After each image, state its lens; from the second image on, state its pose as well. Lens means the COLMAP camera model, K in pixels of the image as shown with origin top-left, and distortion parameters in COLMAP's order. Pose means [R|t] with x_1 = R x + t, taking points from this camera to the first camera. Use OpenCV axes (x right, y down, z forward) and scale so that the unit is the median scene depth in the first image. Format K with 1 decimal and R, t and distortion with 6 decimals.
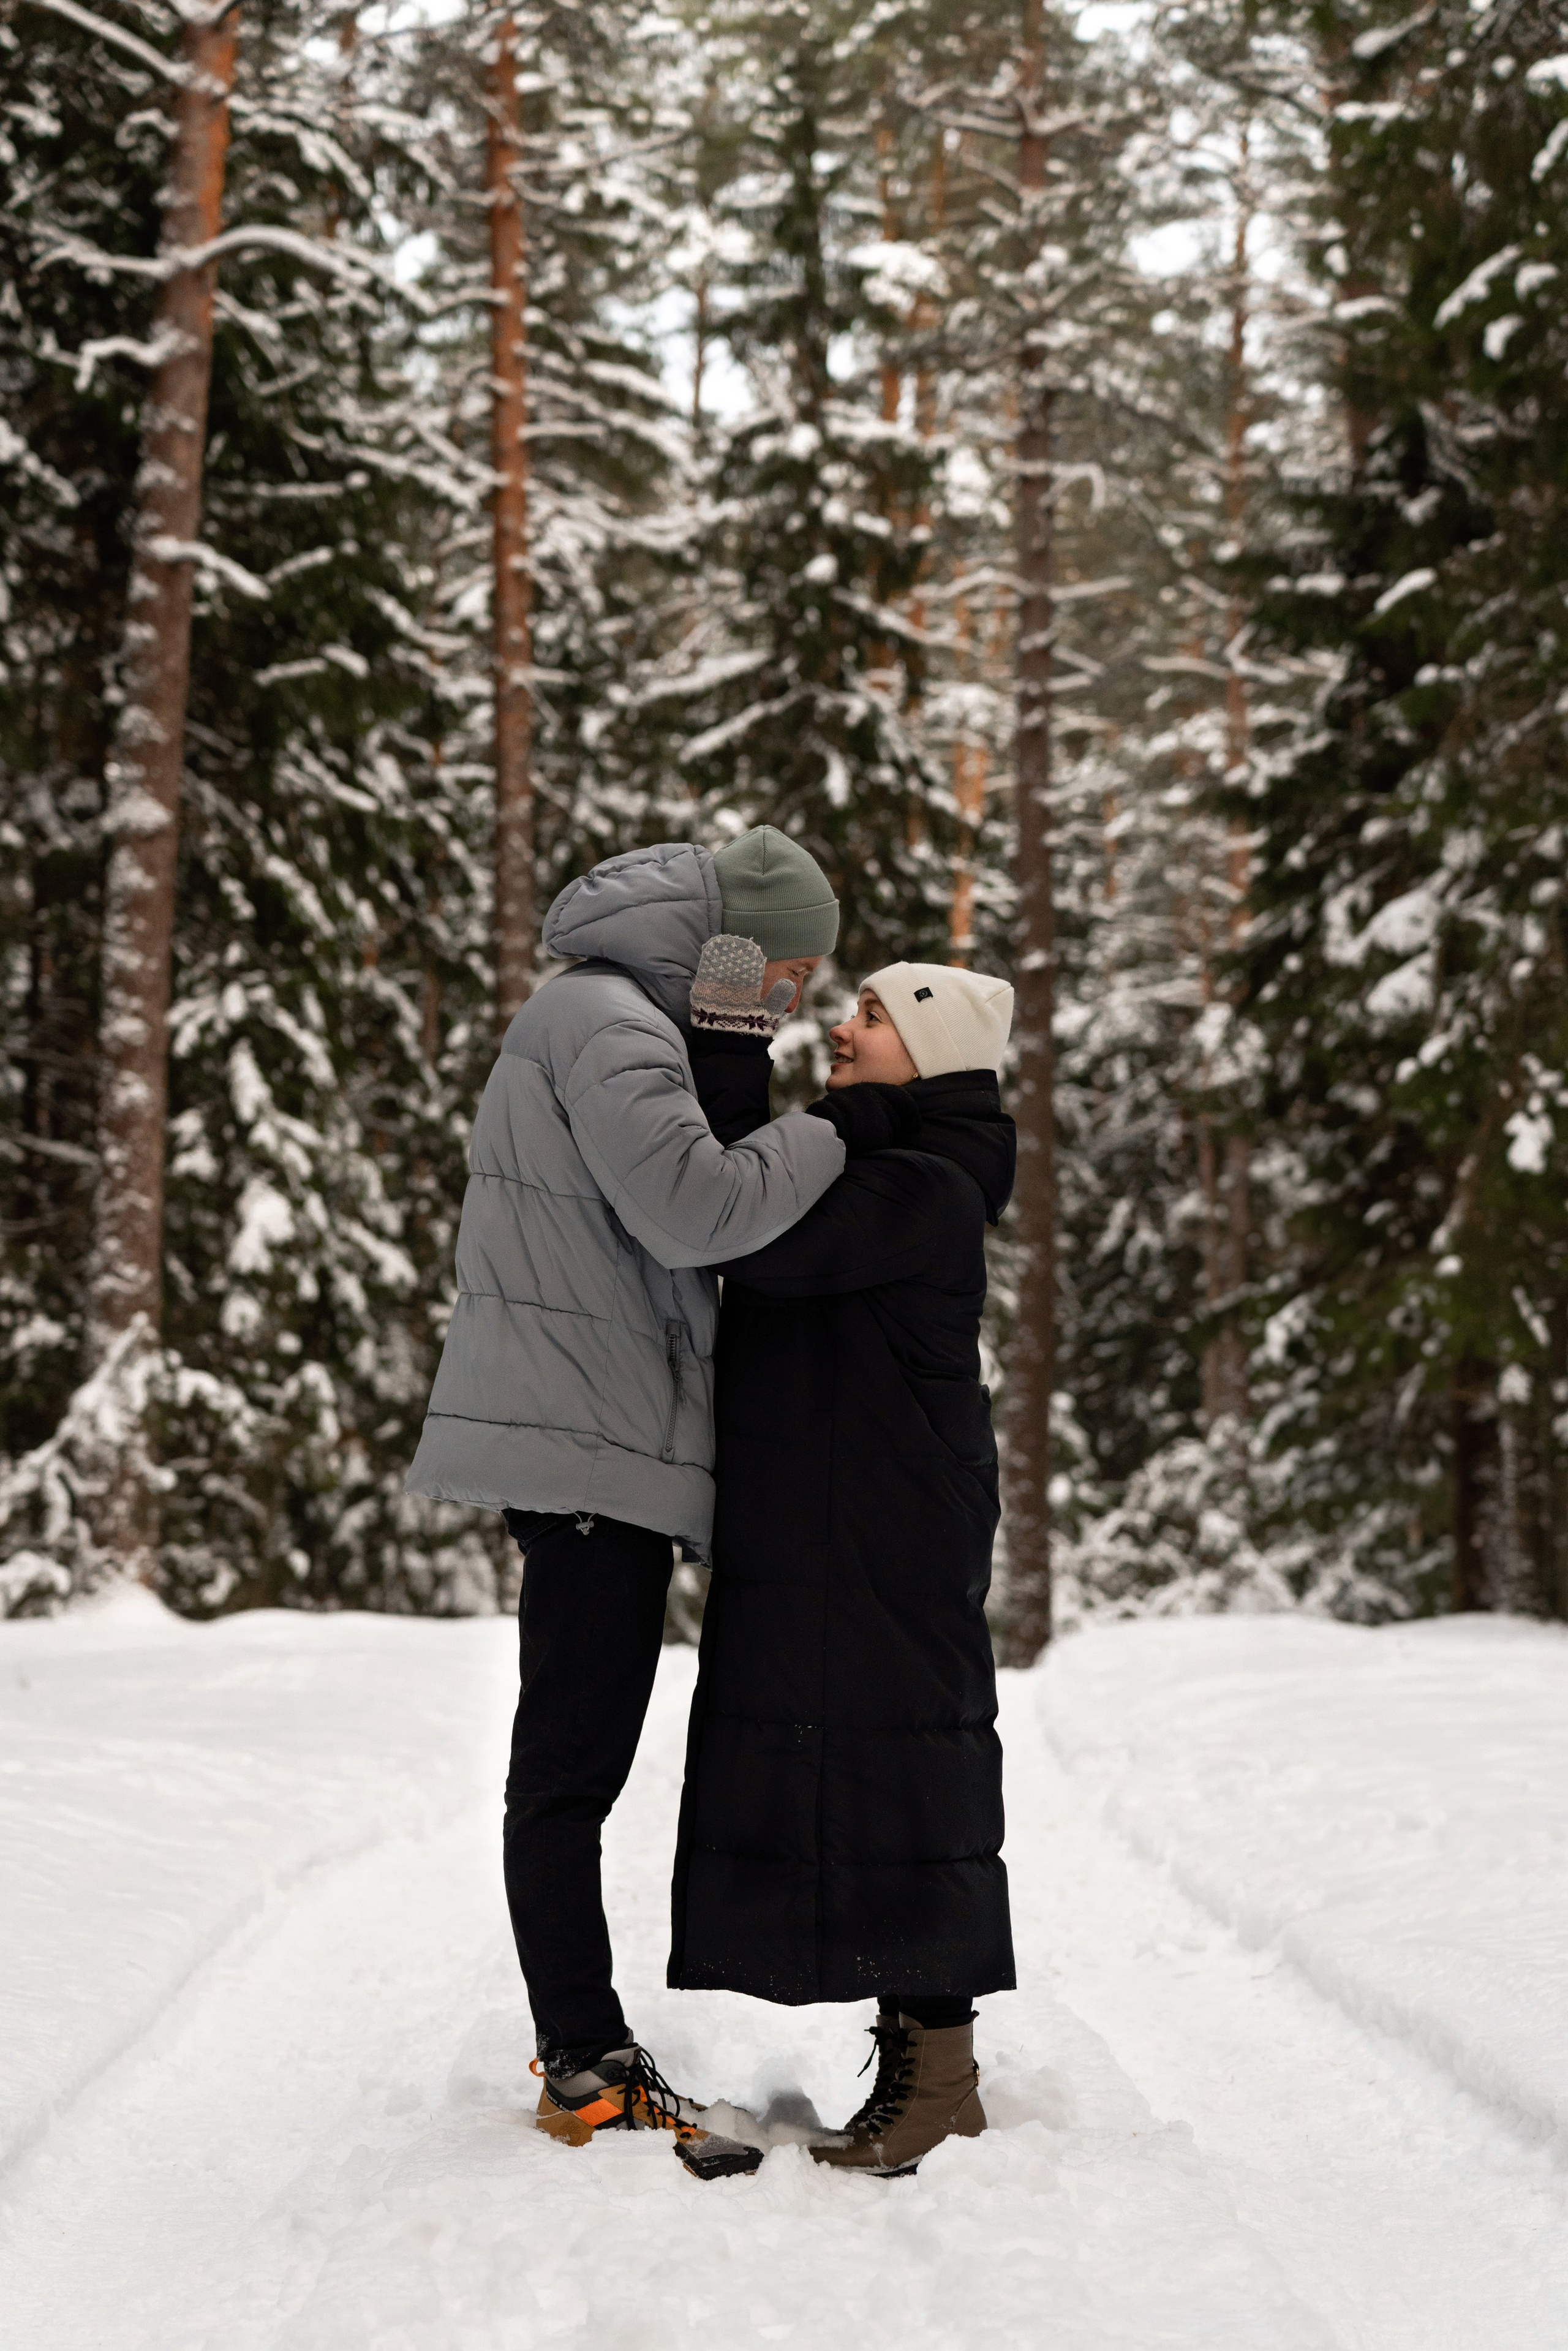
lens RADIAL K [[6110.5, 0, 781.3], [0, 6110.5, 1480.8], [0, 0, 1]] dist [0.039429, 0.314535]
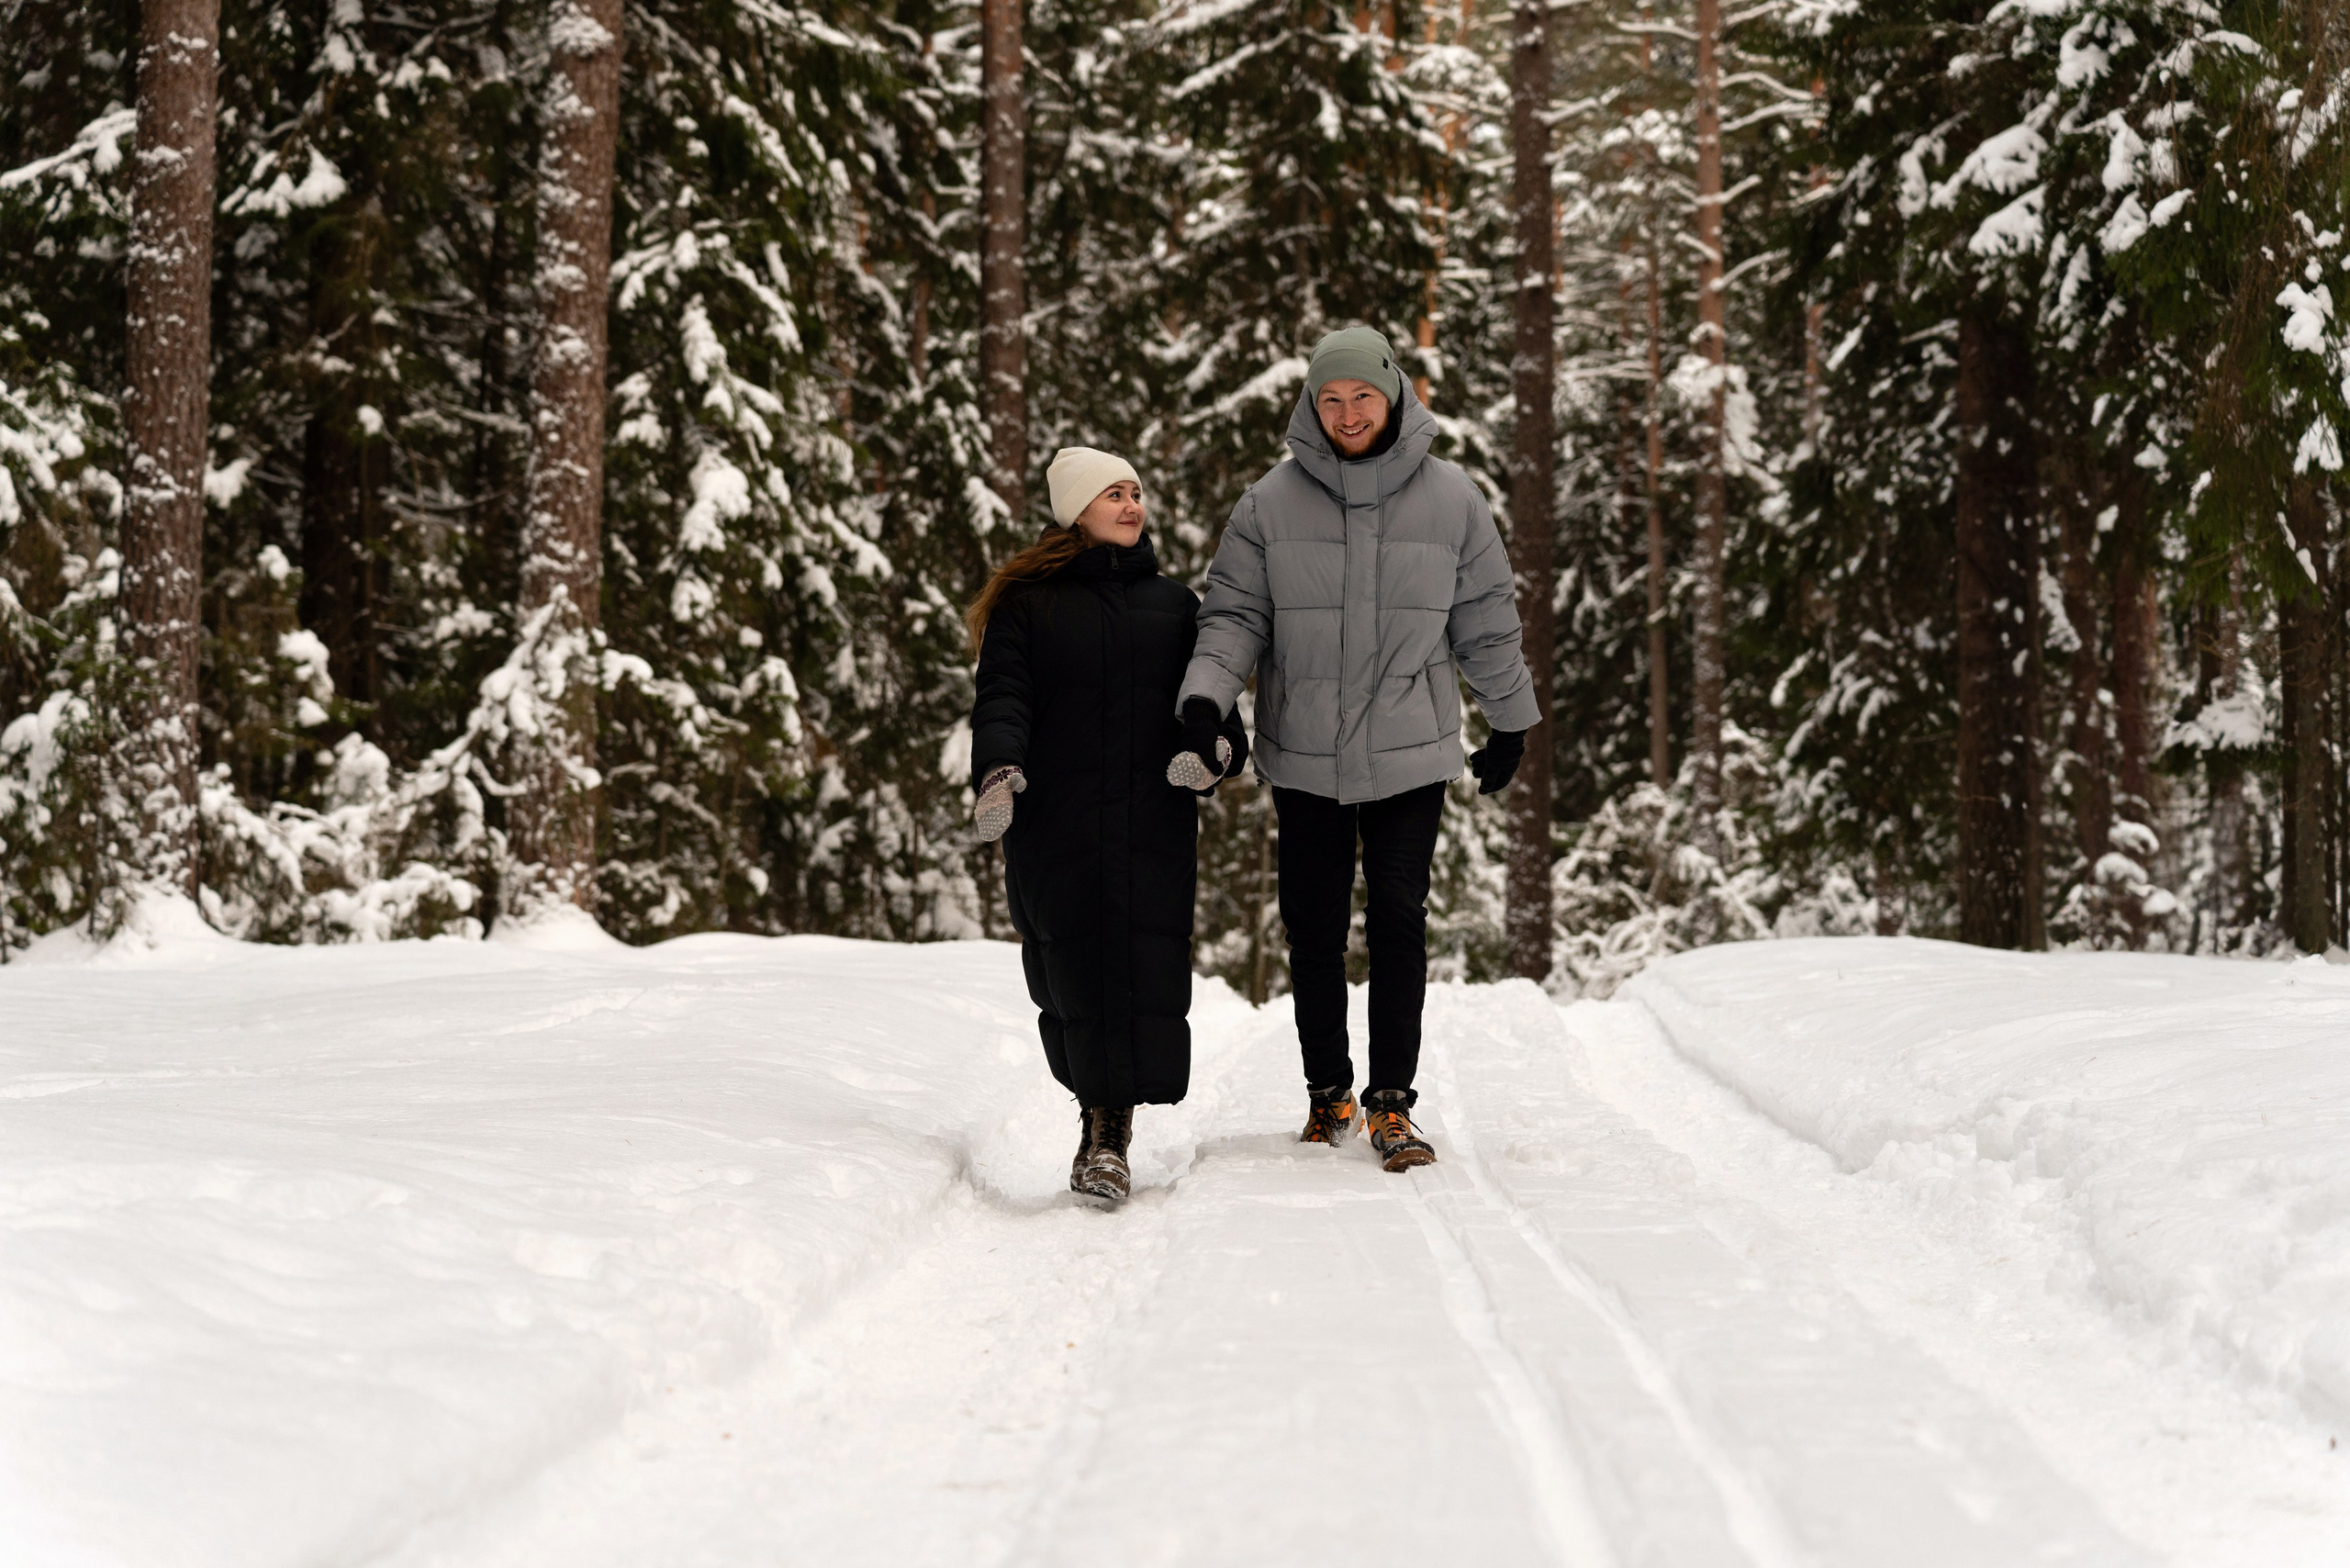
lens RADIAL K [[5238.3, 0, 1126.9], [0, 5238.3, 831.5], [0, 0, 1]] dist [0.087213, 0.310927]
pose [[0.999746, -0.000702, -0.022537, -0.008169], [0.000680, 0.999999, -0.000982, 0.007017], [0.022537, 0.000967, 0.999746, 0.237015]]
